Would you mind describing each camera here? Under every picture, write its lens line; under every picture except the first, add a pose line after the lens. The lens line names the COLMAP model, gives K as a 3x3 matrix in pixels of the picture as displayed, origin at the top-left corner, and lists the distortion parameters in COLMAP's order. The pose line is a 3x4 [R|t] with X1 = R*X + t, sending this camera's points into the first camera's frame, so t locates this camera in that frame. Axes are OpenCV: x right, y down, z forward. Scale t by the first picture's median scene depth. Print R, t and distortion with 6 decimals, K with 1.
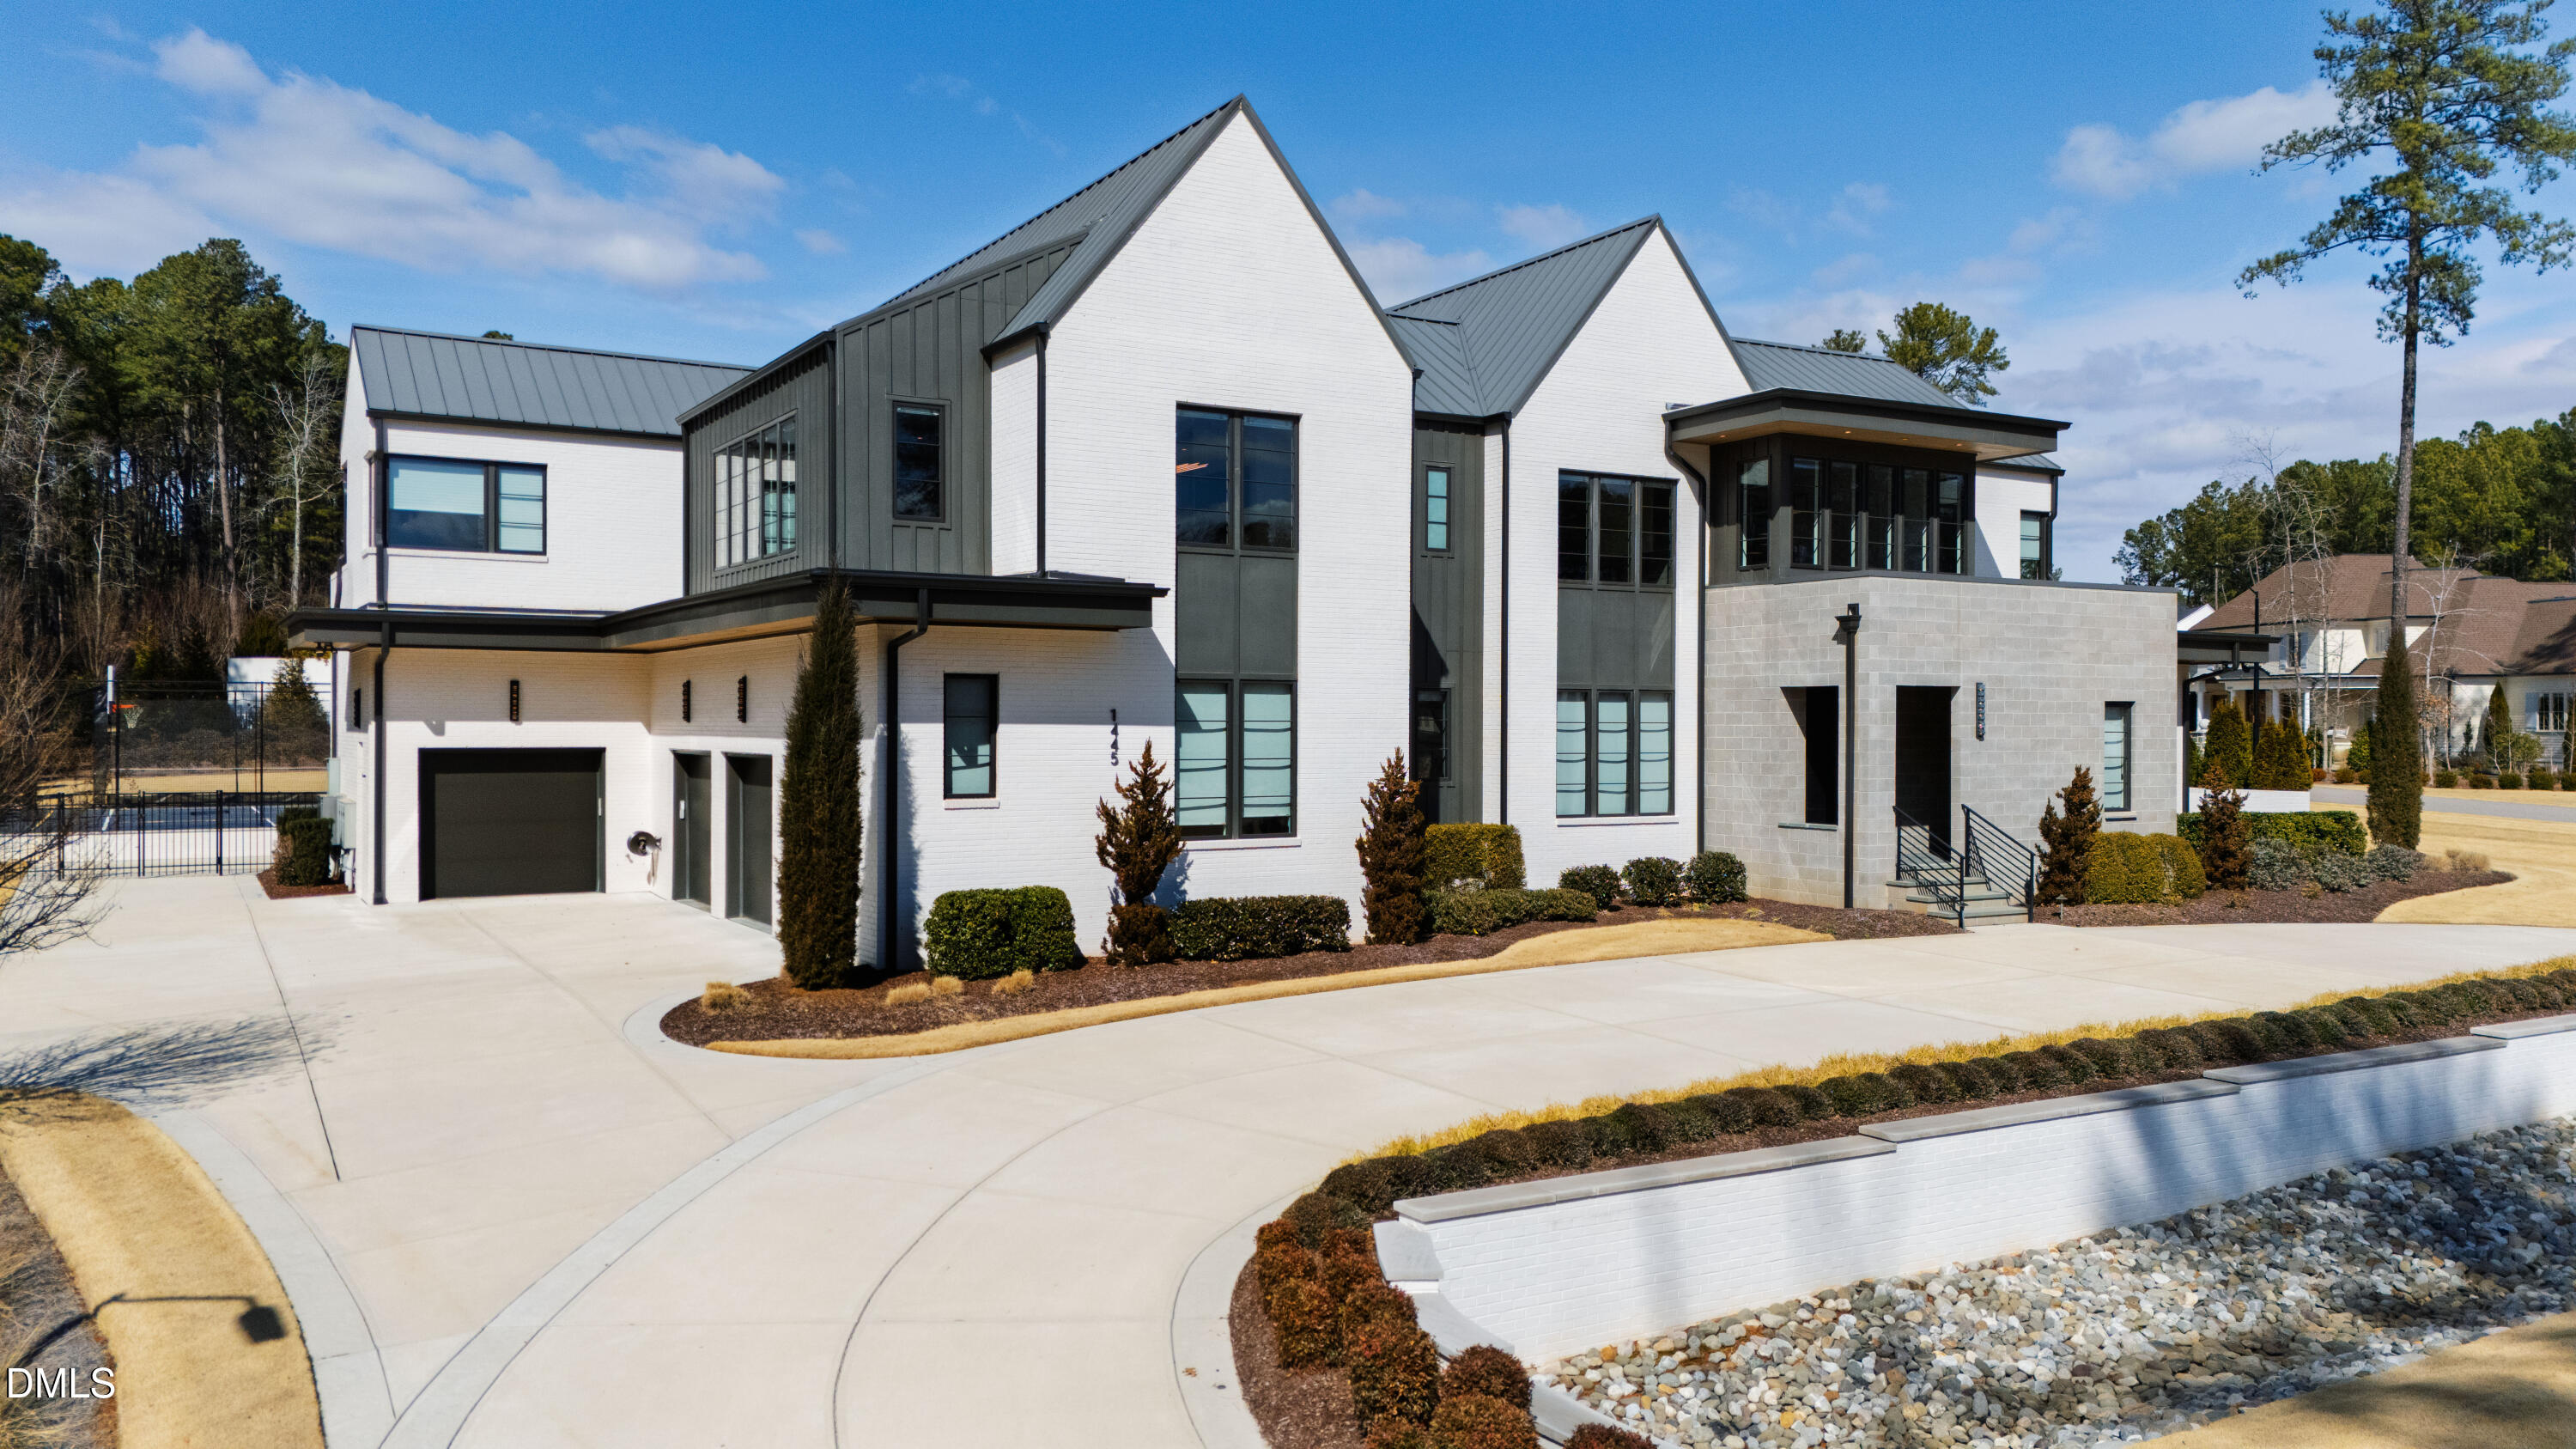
lens RADIAL K [[1900.1, 0, 1291.2], [0, 1900.1, 711.4], [0, 0, 1]] dist [0.068386, -0.049242]
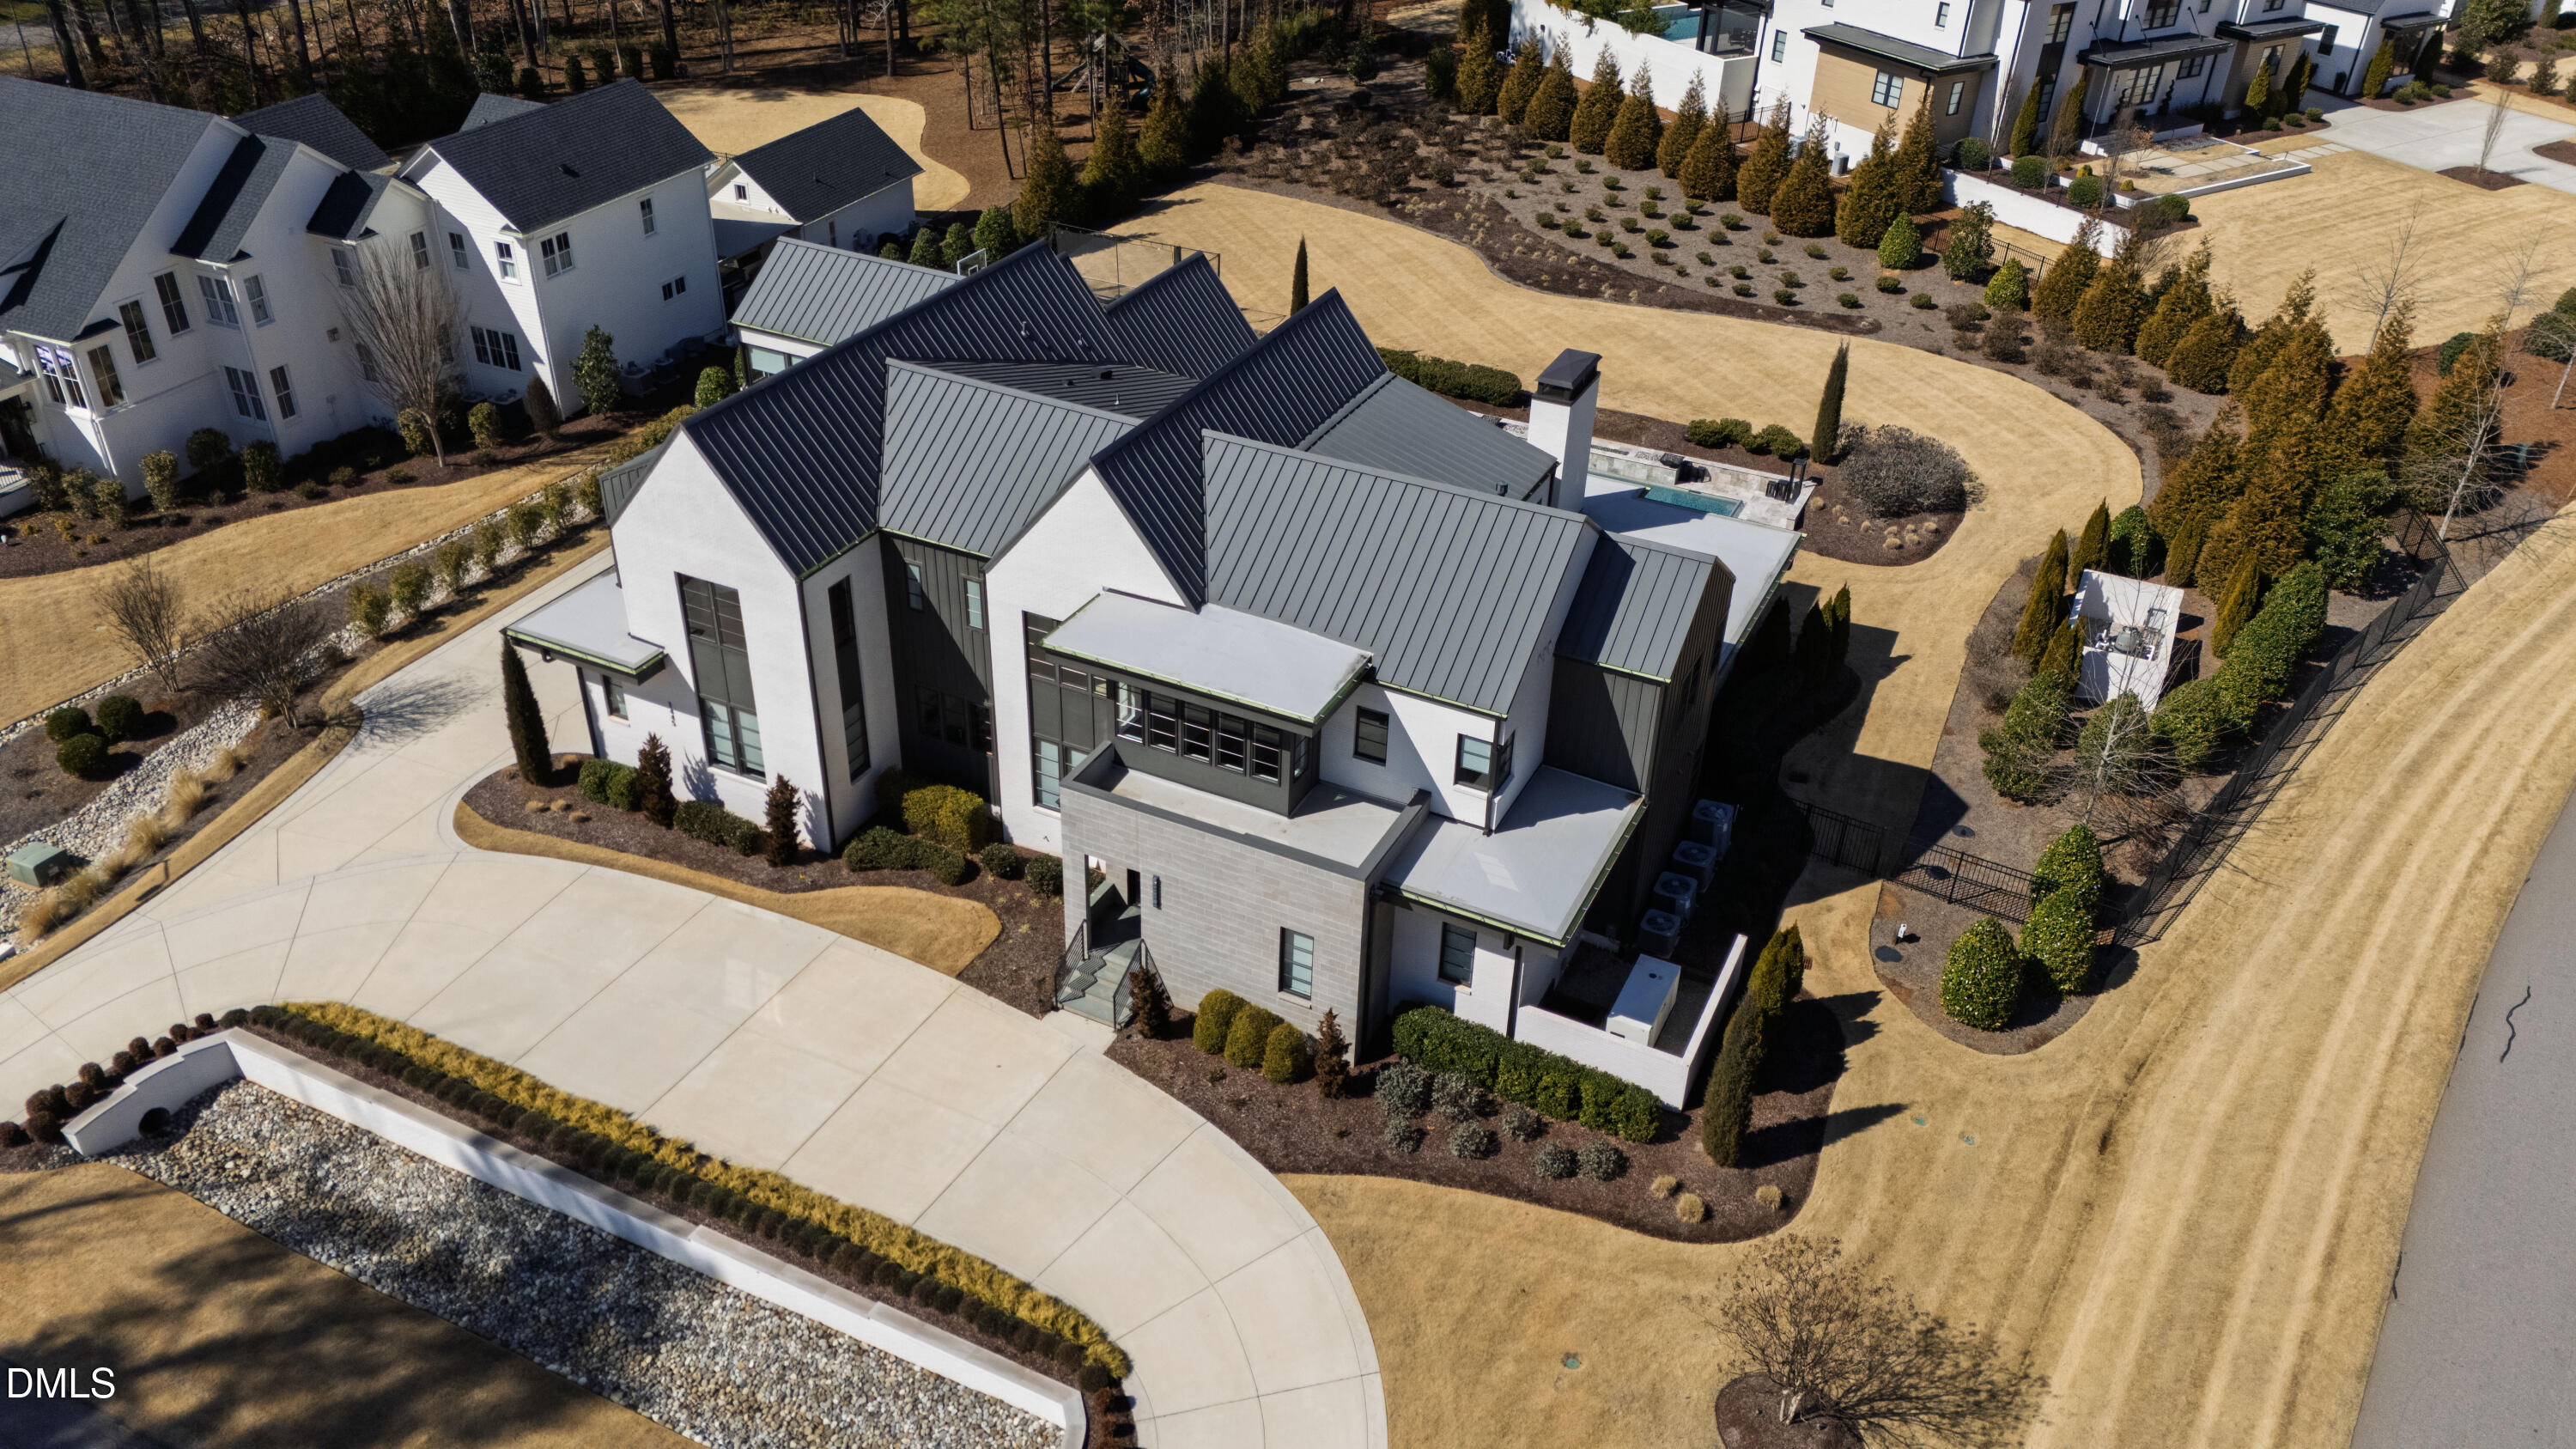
lens RADIAL K [[1883.4, 0, 1302.5], [0, 1883.4, 727.7], [0, 0, 1]] dist [0.105283, -0.111669]
pose [[0.558149, 0.455544, -0.693505, 1.270451], [-0.022836, 0.843927, 0.535972, -0.806529], [0.829426, -0.283316, 0.481440, 0.440303]]
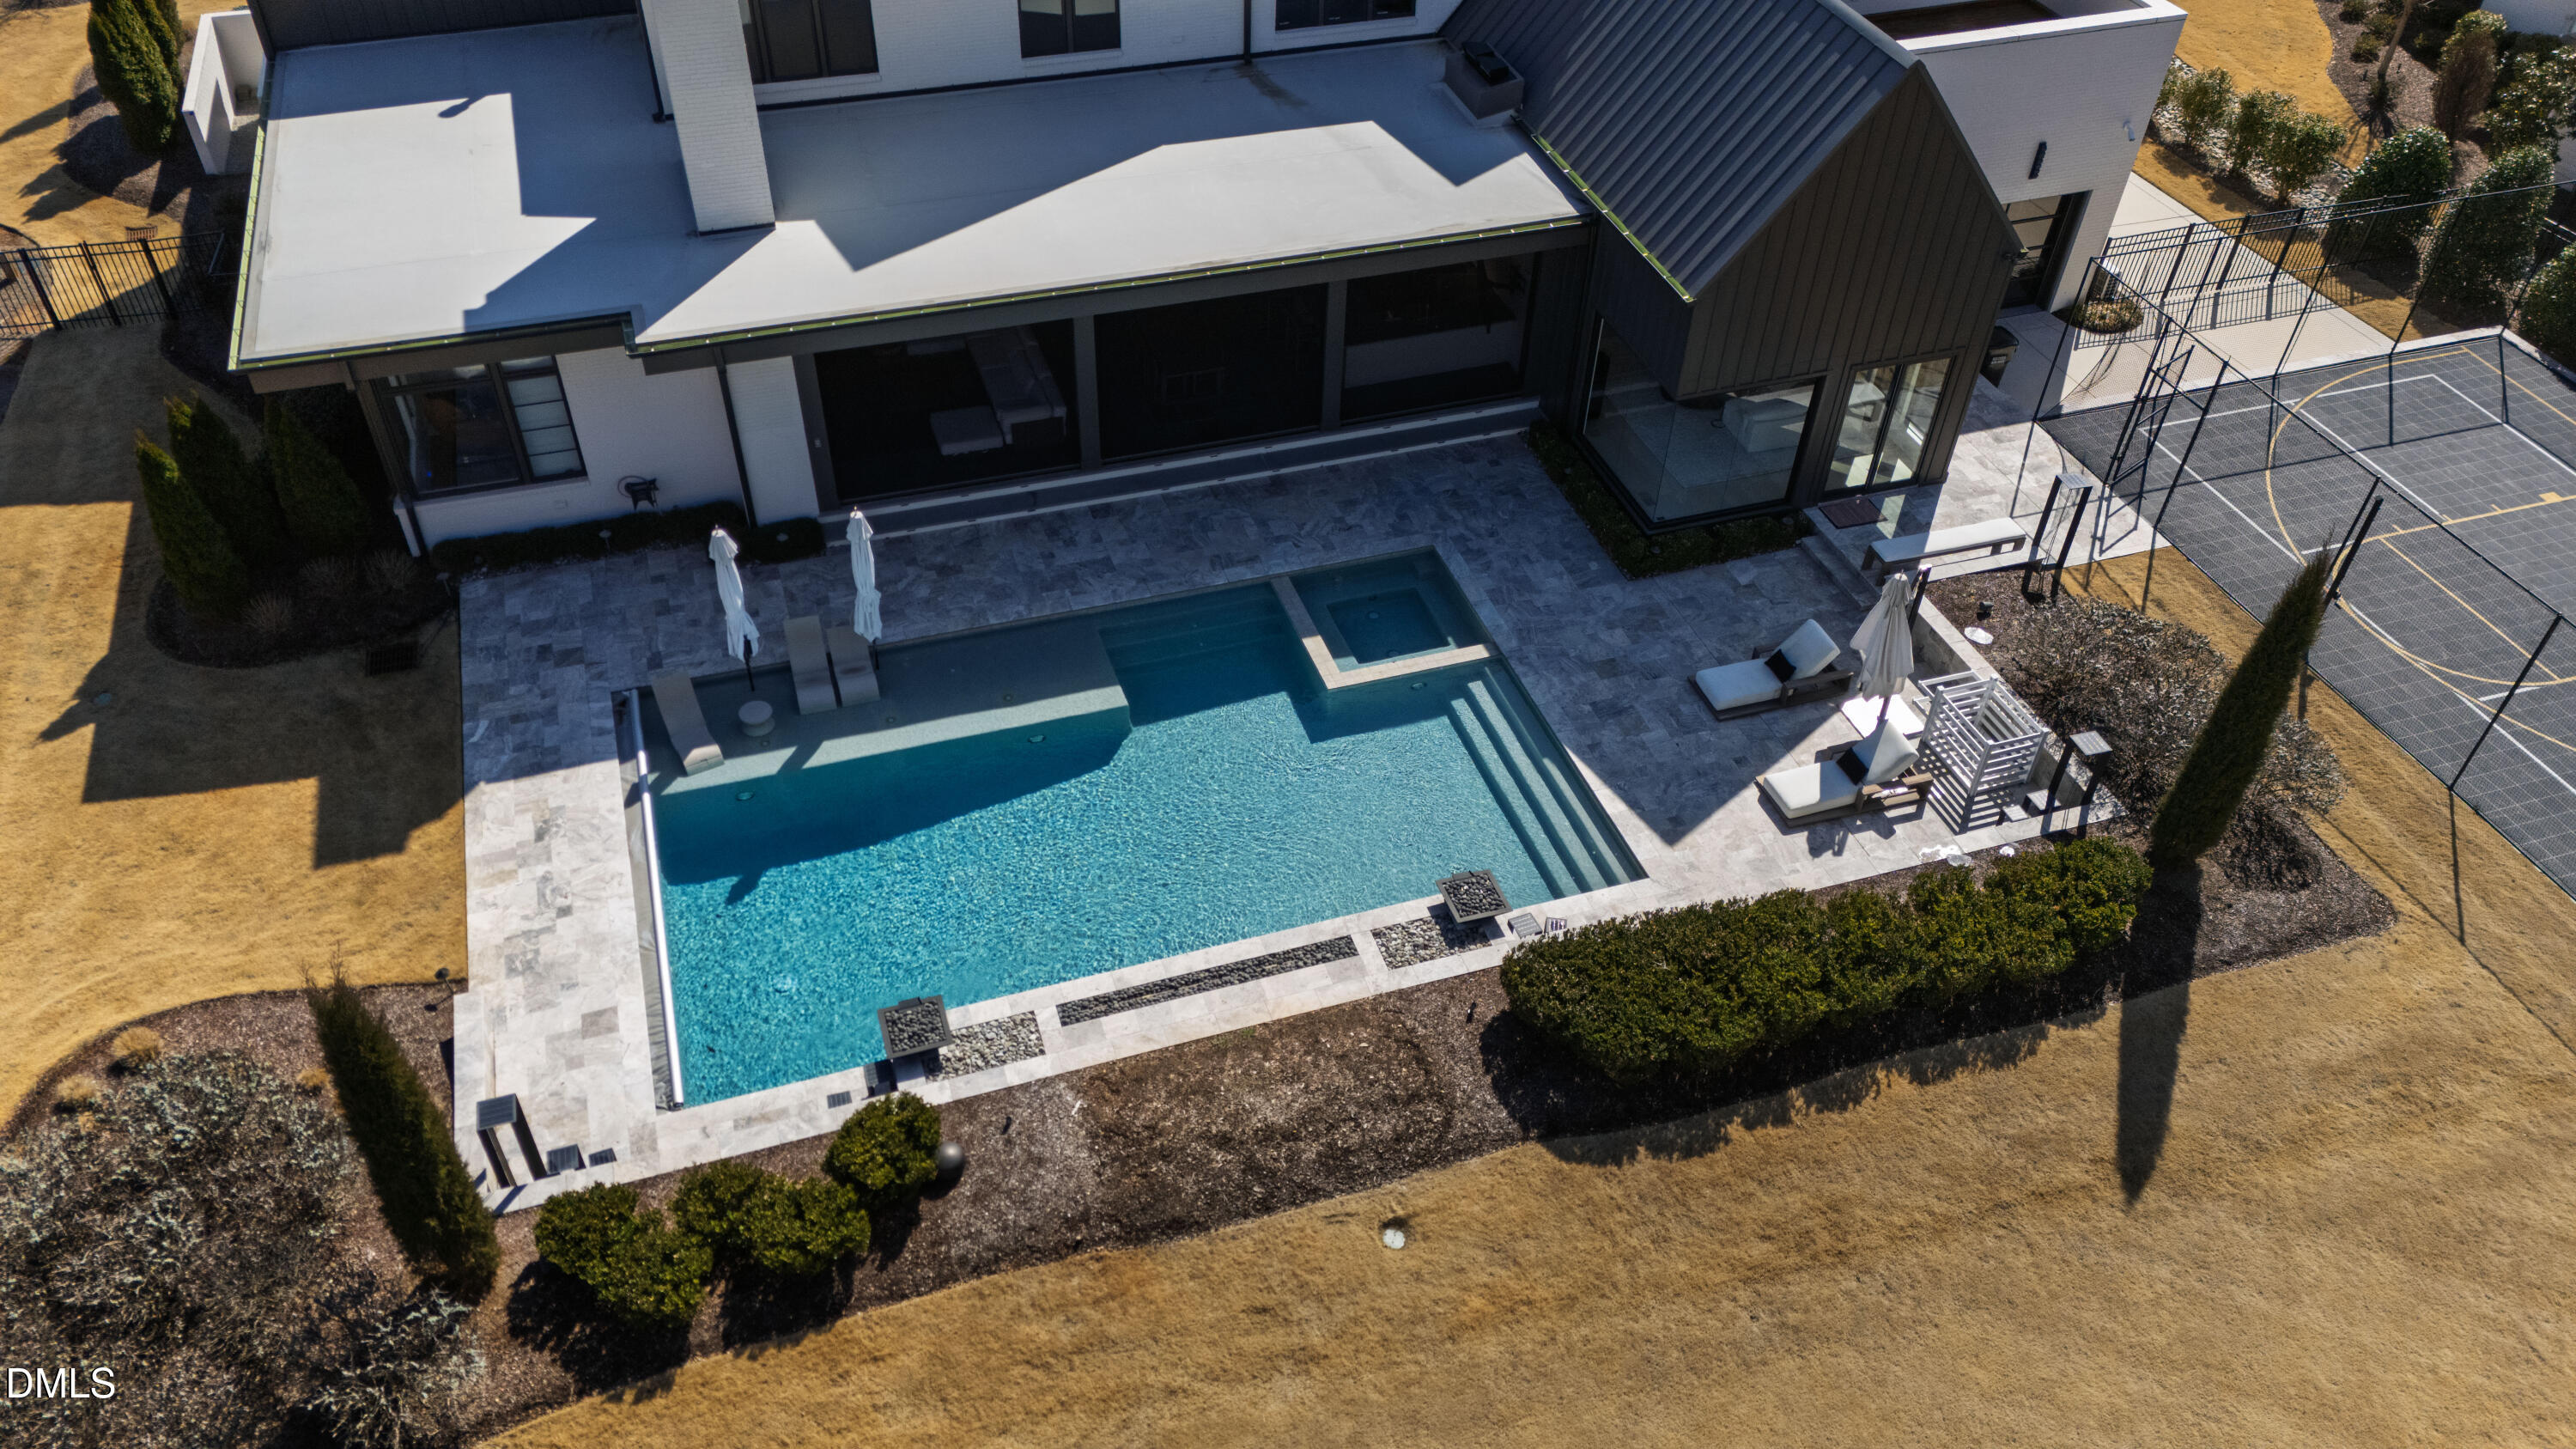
lens RADIAL K [[1864.8, 0, 1279.9], [0, 1864.8, 737.4], [0, 0, 1]] dist [0.076824, -0.091398]
pose [[-0.978484, -0.161906, 0.127892, -0.293543], [-0.032140, 0.731899, 0.680655, -0.475340], [-0.203806, 0.661899, -0.721355, 2.266918]]
